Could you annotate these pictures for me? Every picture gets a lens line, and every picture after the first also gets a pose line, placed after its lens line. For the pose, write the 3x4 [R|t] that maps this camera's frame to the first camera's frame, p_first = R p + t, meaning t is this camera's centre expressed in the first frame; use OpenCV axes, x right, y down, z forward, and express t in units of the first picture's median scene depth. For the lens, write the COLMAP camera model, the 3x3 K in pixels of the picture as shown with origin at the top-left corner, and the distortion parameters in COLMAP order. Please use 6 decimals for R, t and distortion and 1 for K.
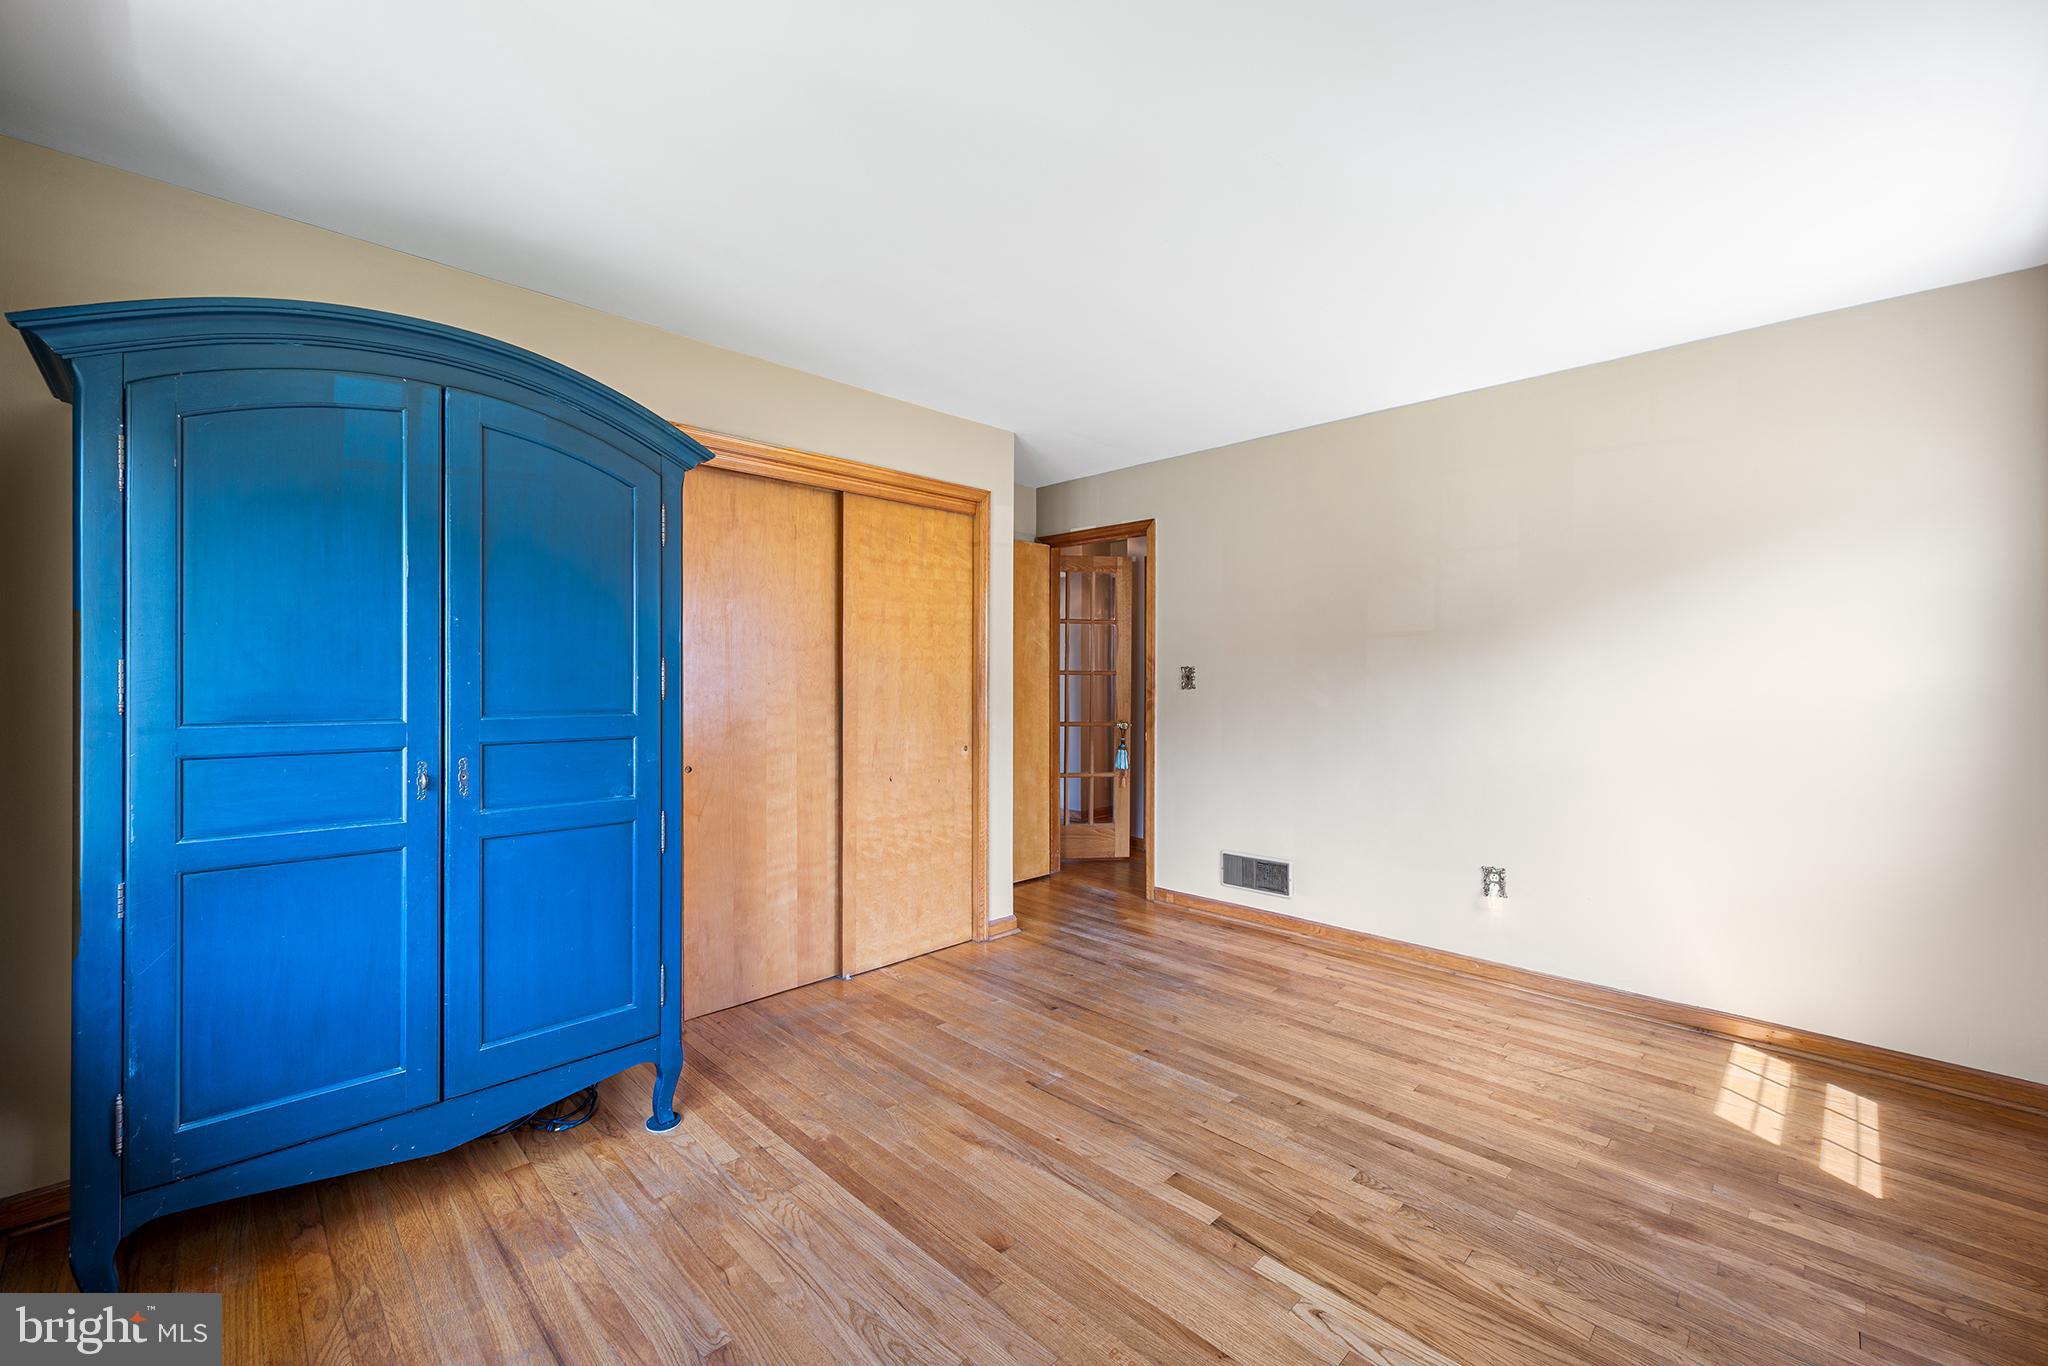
lens RADIAL K [[827.9, 0, 1017.8], [0, 827.9, 667.9], [0, 0, 1]] dist [0.009046, -0.000202]
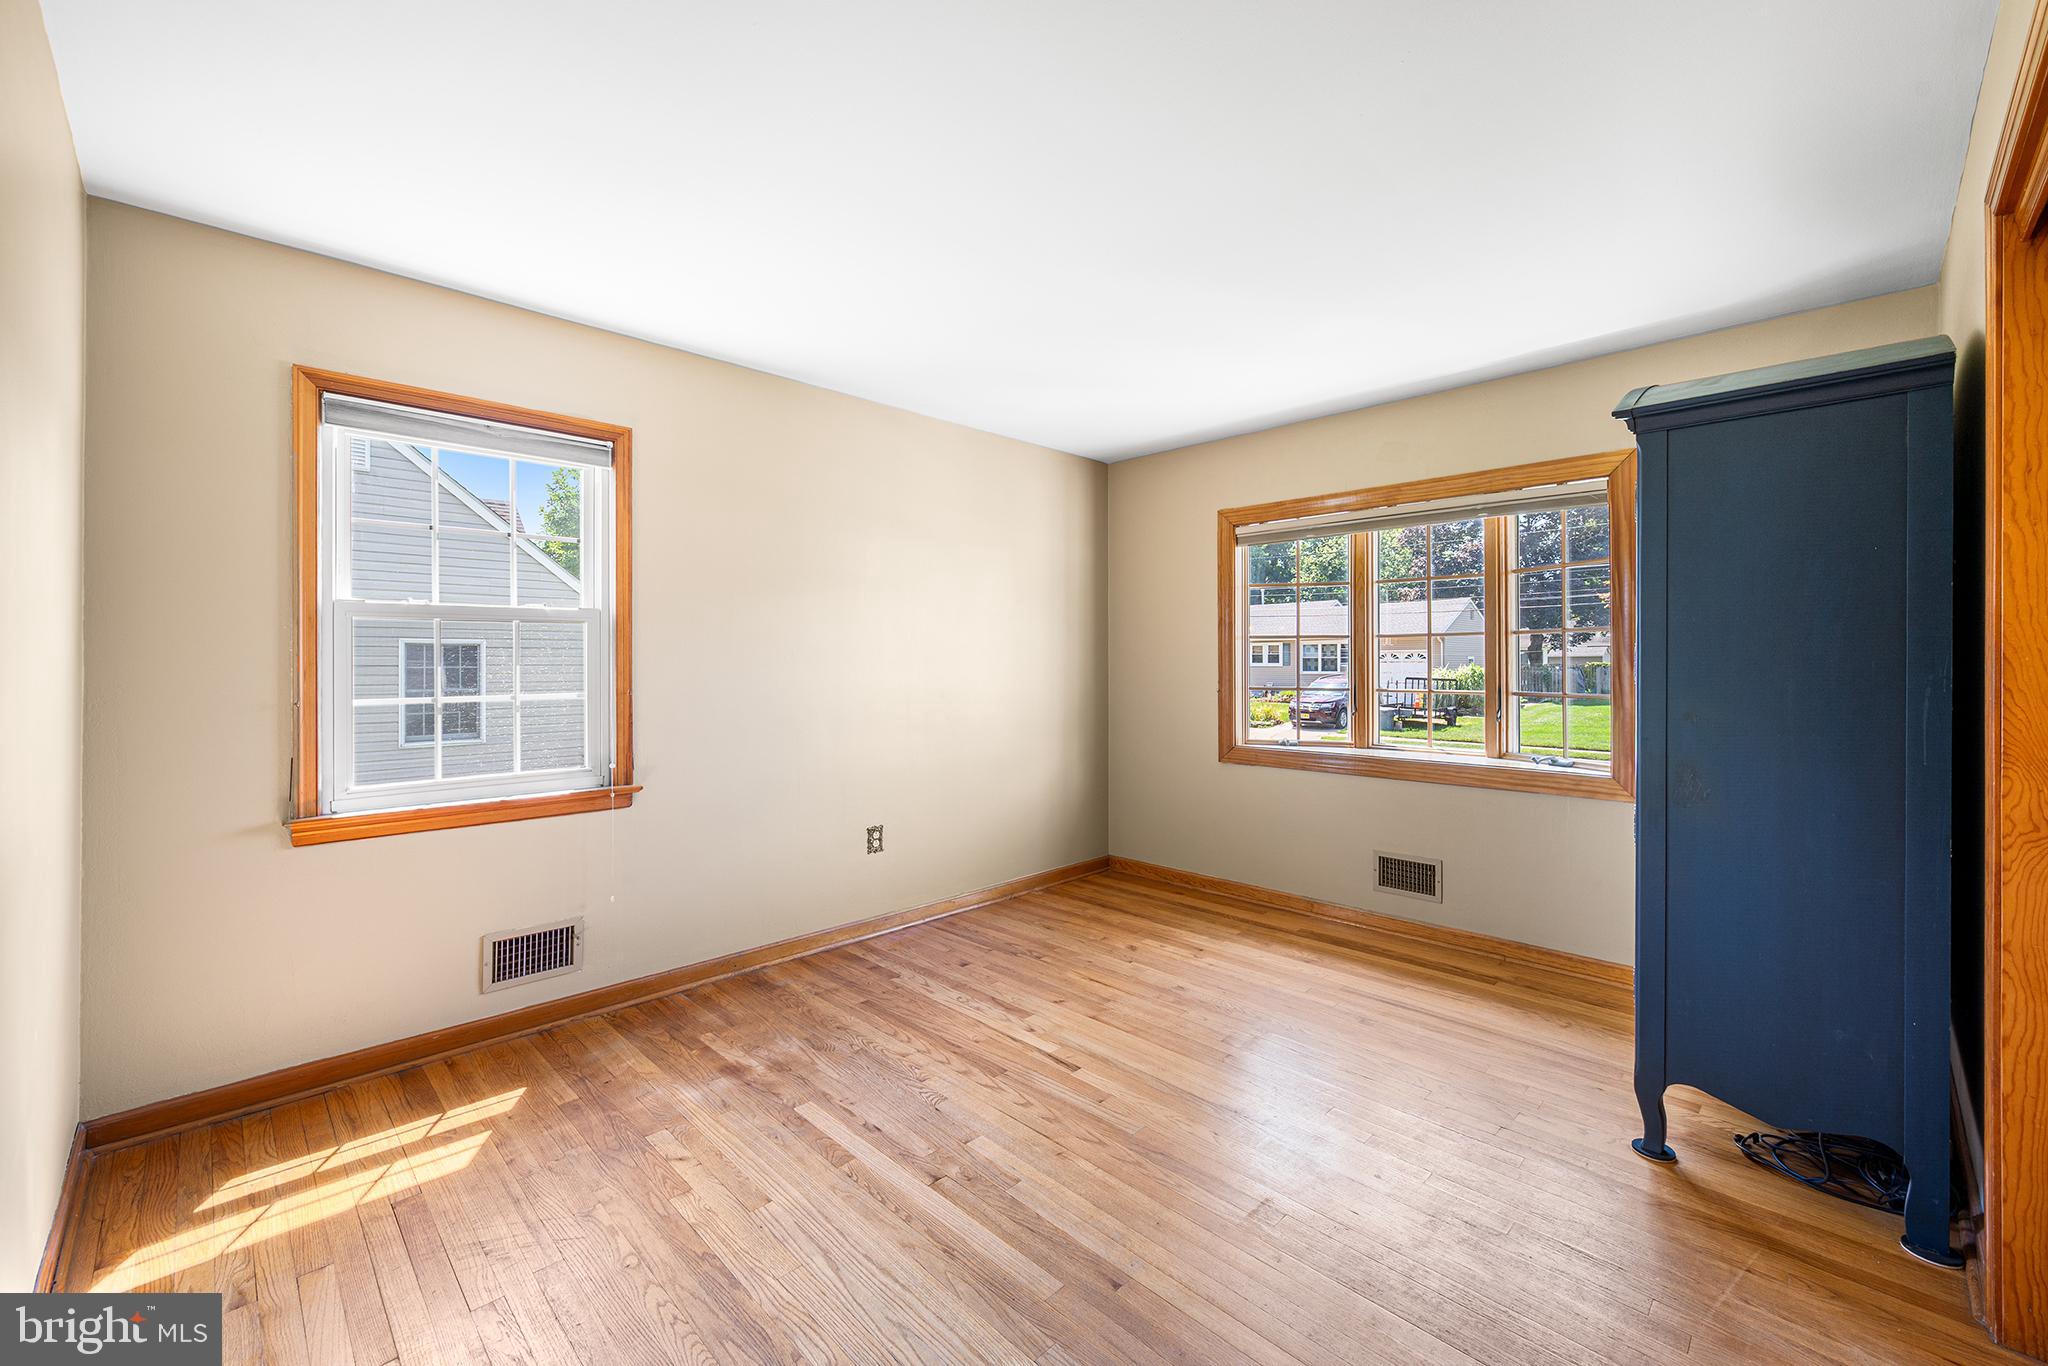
lens RADIAL K [[827.9, 0, 1017.8], [0, 827.9, 667.9], [0, 0, 1]] dist [0.009046, -0.000202]
pose [[-0.999957, -0.001346, 0.009202, 0.298212], [-0.001358, 0.999998, -0.001334, 0.024833], [-0.009200, -0.001346, -0.999957, 2.162898]]
